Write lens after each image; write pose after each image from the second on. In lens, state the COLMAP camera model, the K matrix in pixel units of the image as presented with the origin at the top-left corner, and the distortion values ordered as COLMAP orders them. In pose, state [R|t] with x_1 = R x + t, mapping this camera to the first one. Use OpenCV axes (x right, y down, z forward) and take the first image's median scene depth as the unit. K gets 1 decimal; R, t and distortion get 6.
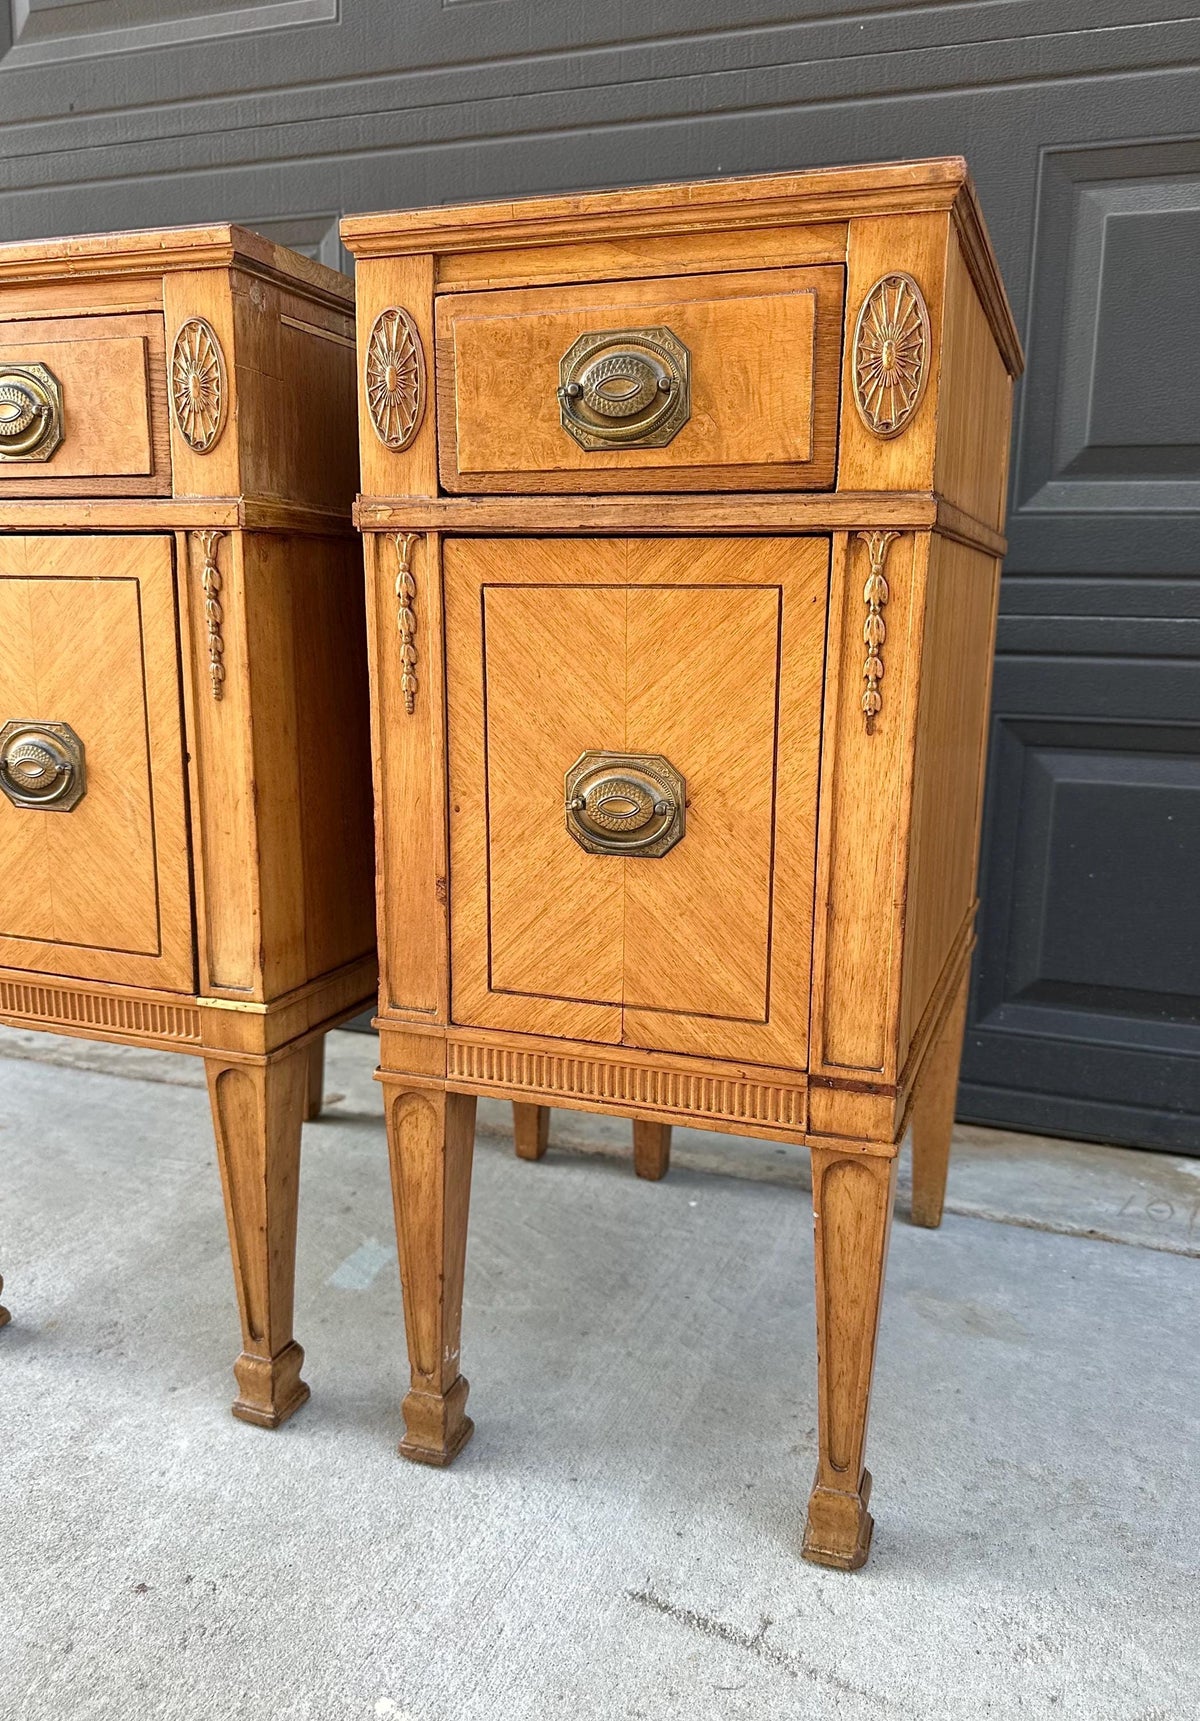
lens RADIAL K [[1269.0, 0, 644.3], [0, 1269.0, 869.7], [0, 0, 1]] dist [0.063348, -0.102911]
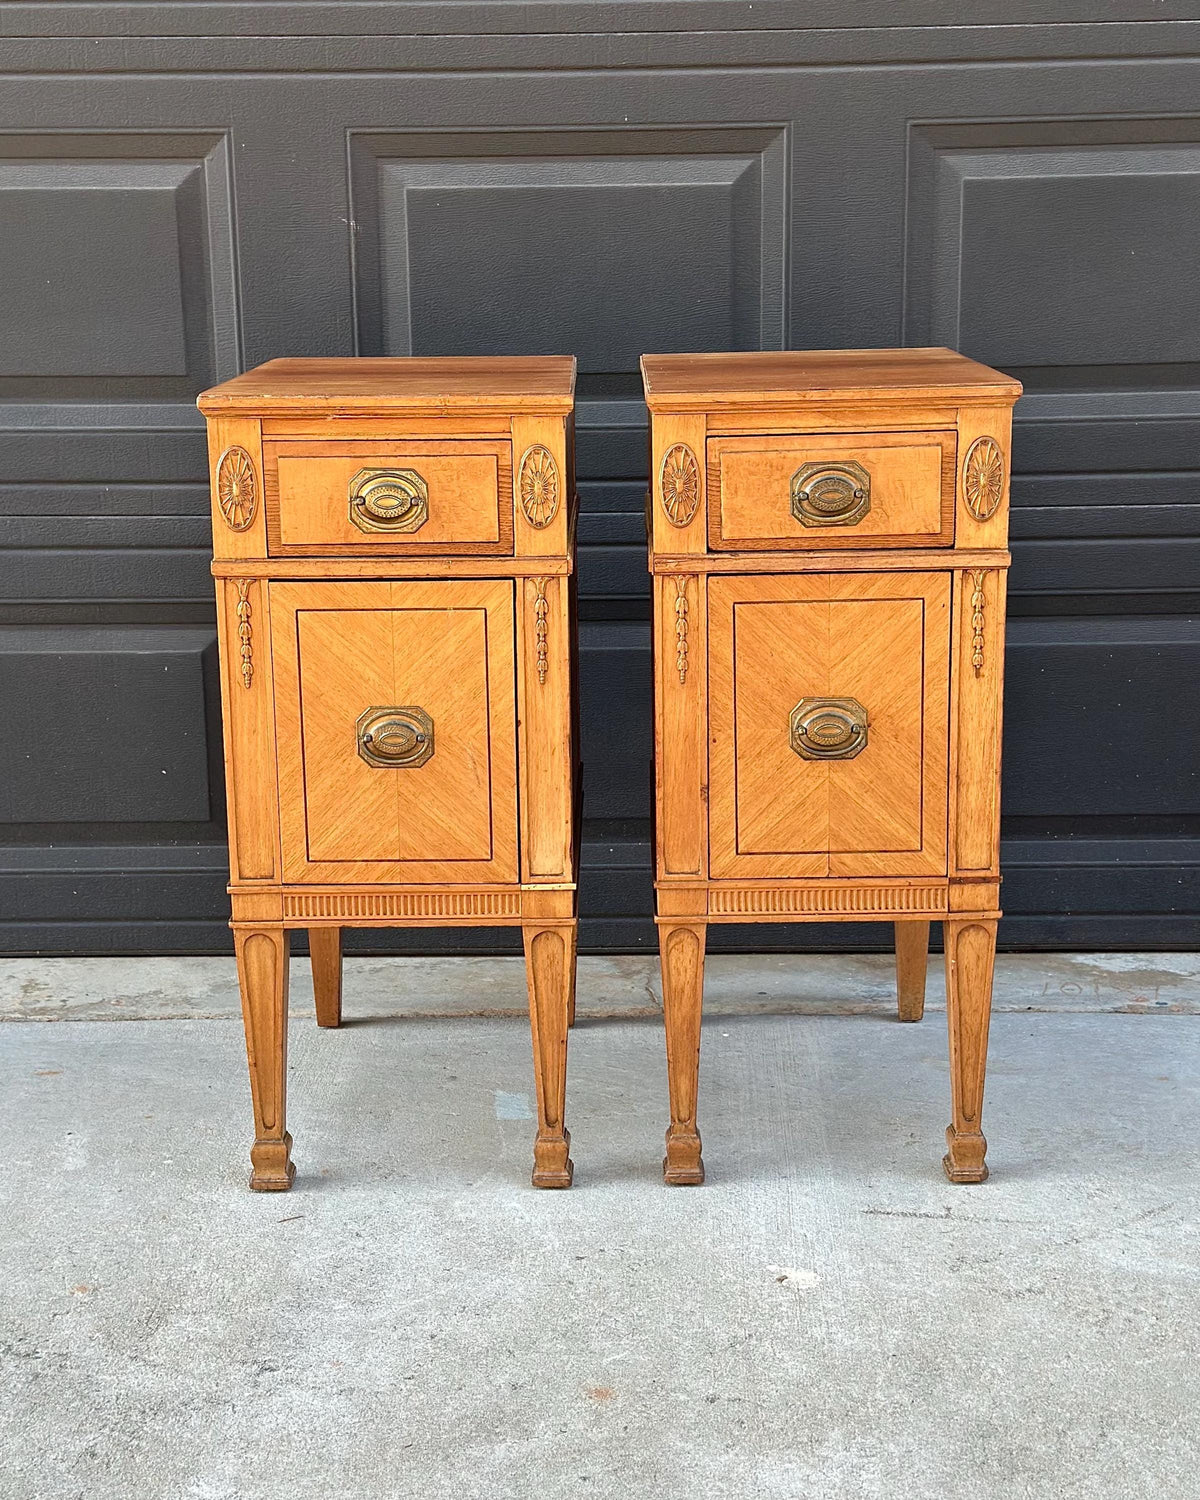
lens RADIAL K [[2345.7, 0, 582.4], [0, 2345.7, 765.1], [0, 0, 1]] dist [0.126565, 0.000000]
pose [[0.949344, -0.105627, 0.295955, -1.214741], [0.096082, 0.994279, 0.046656, -0.176263], [-0.299190, -0.015857, 0.954062, -1.796014]]
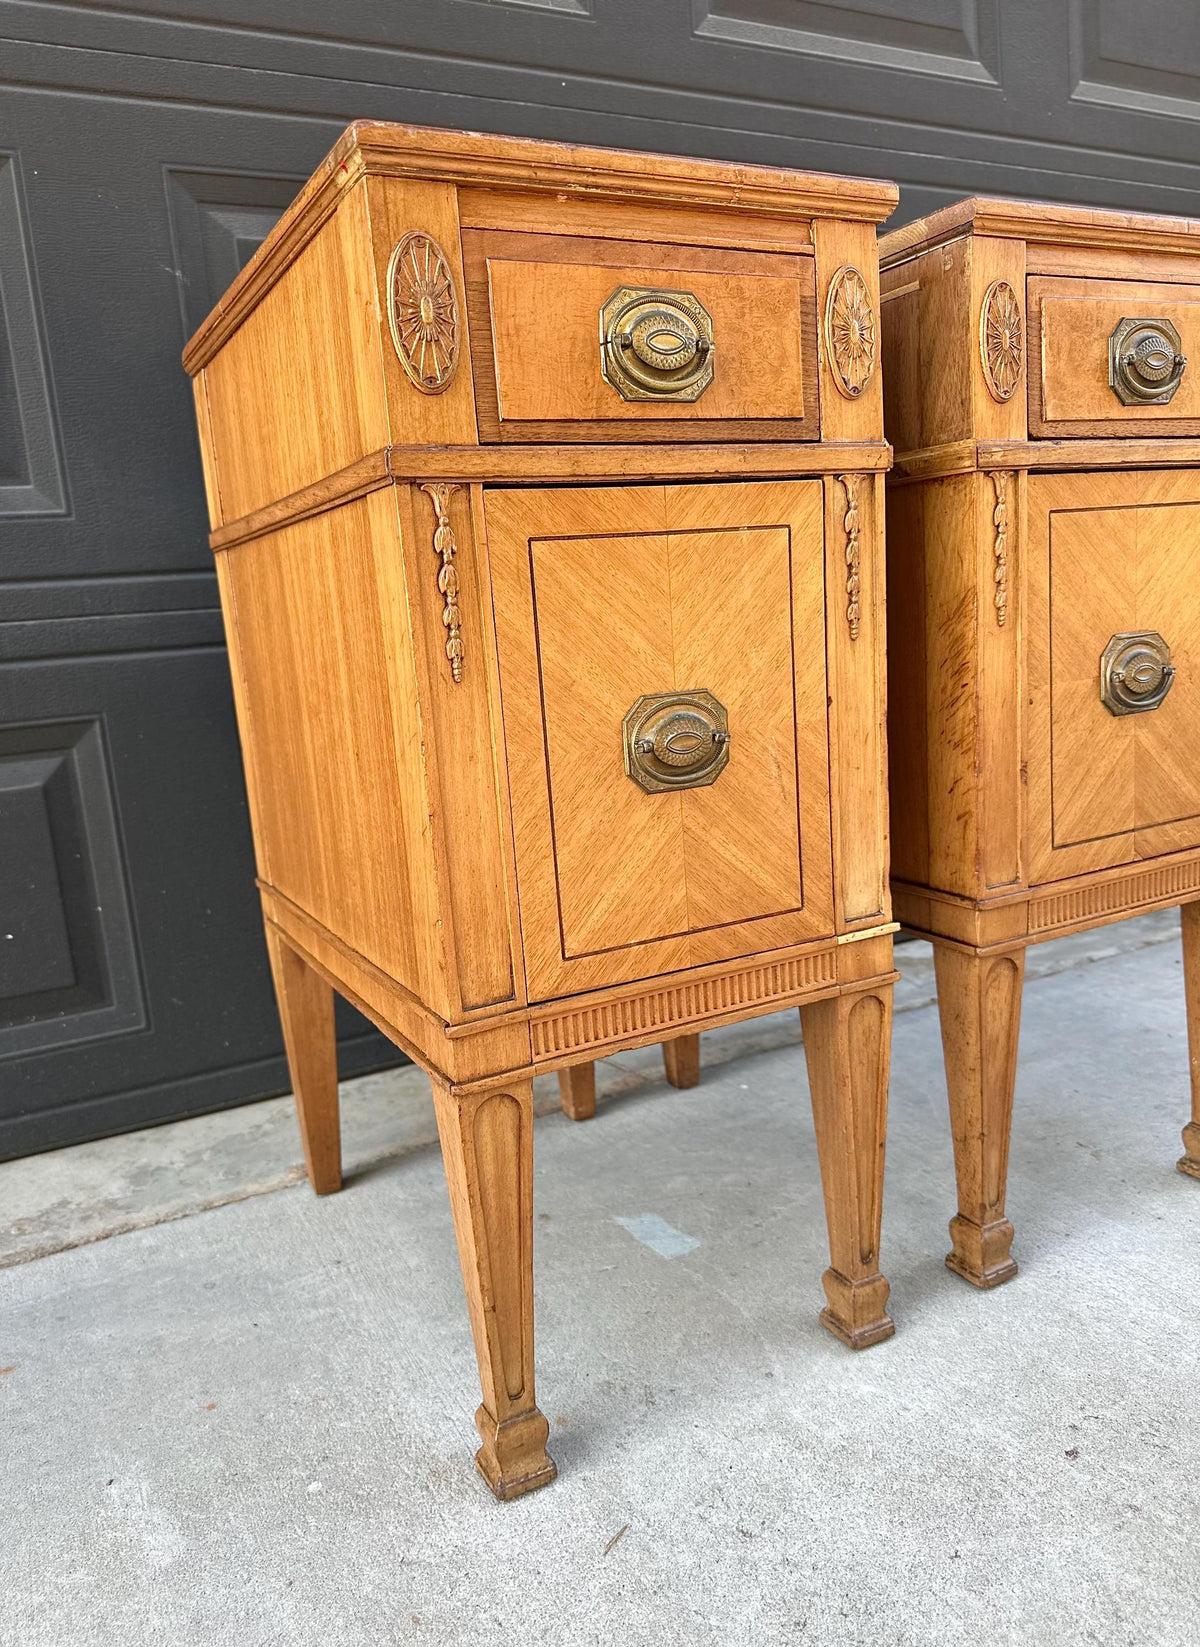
lens RADIAL K [[1186.8, 0, 580.4], [0, 1186.8, 843.2], [0, 0, 1]] dist [0.043315, -0.069720]
pose [[0.689732, -0.211760, 0.692407, -1.295065], [0.232839, 0.970352, 0.064824, -0.094407], [-0.685606, 0.116508, 0.718589, 0.519951]]
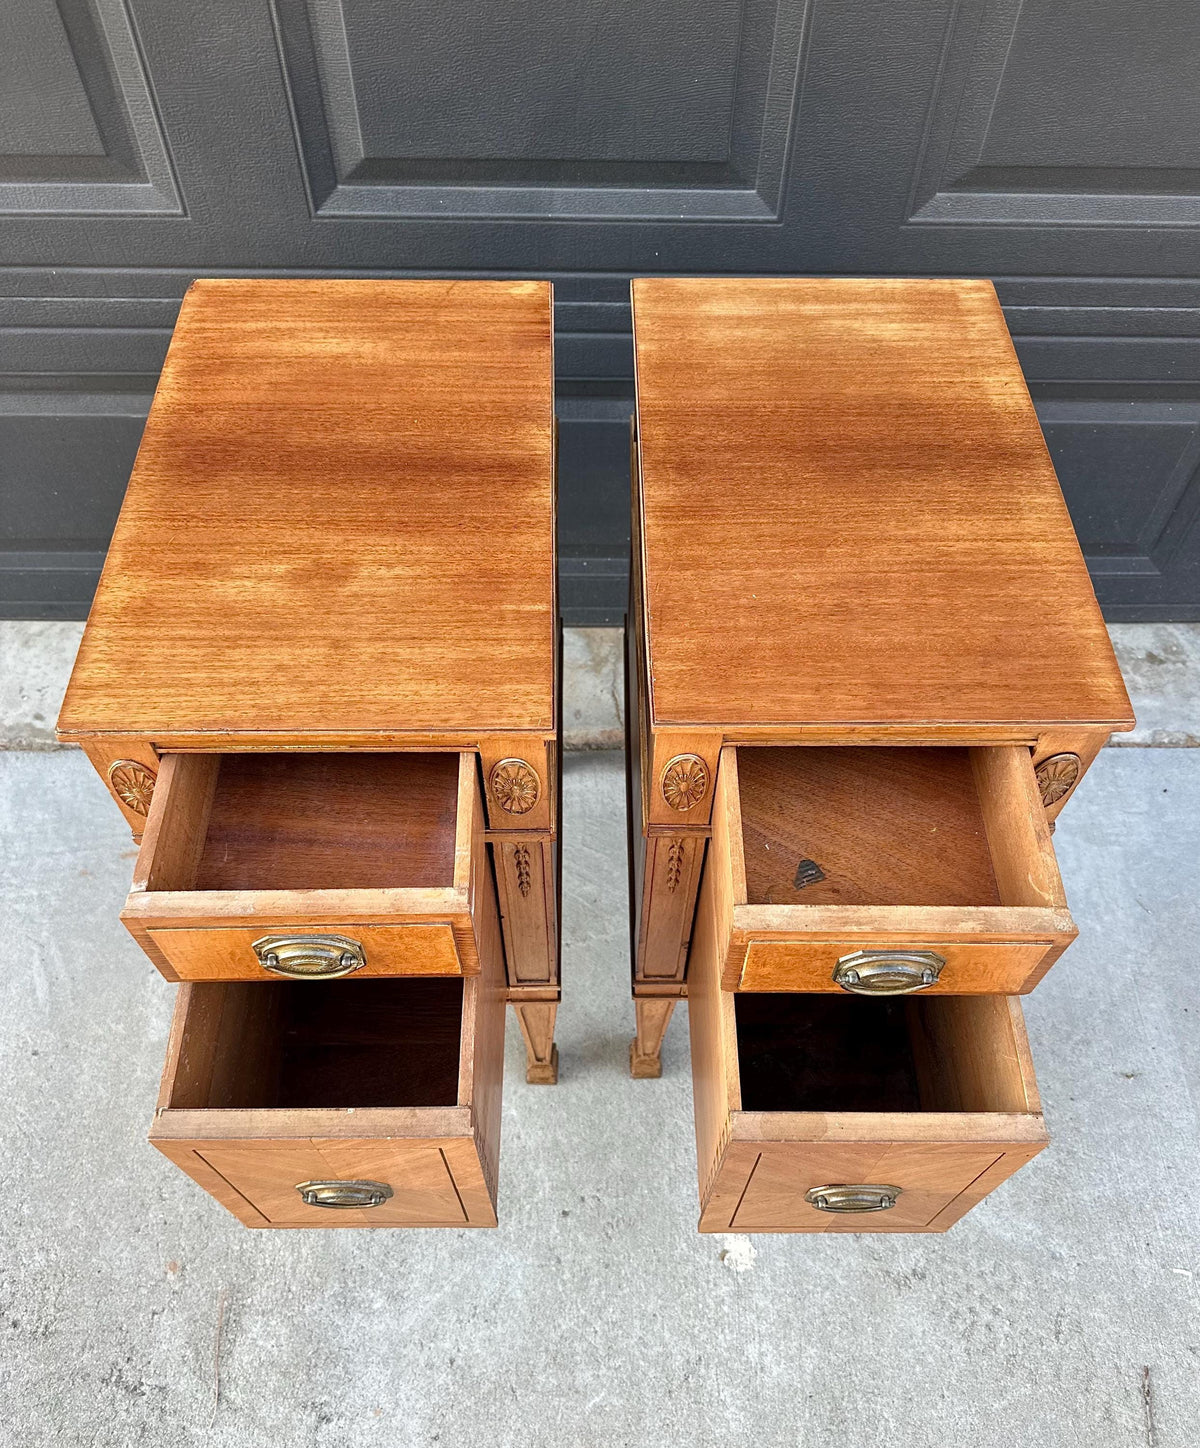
lens RADIAL K [[1172.4, 0, 608.4], [0, 1172.4, 764.9], [0, 0, 1]] dist [0.008686, -0.012744]
pose [[0.939702, -0.286549, 0.186682, -0.485116], [0.072655, 0.700671, 0.709775, -1.252526], [-0.334188, -0.653414, 0.679241, 0.197077]]
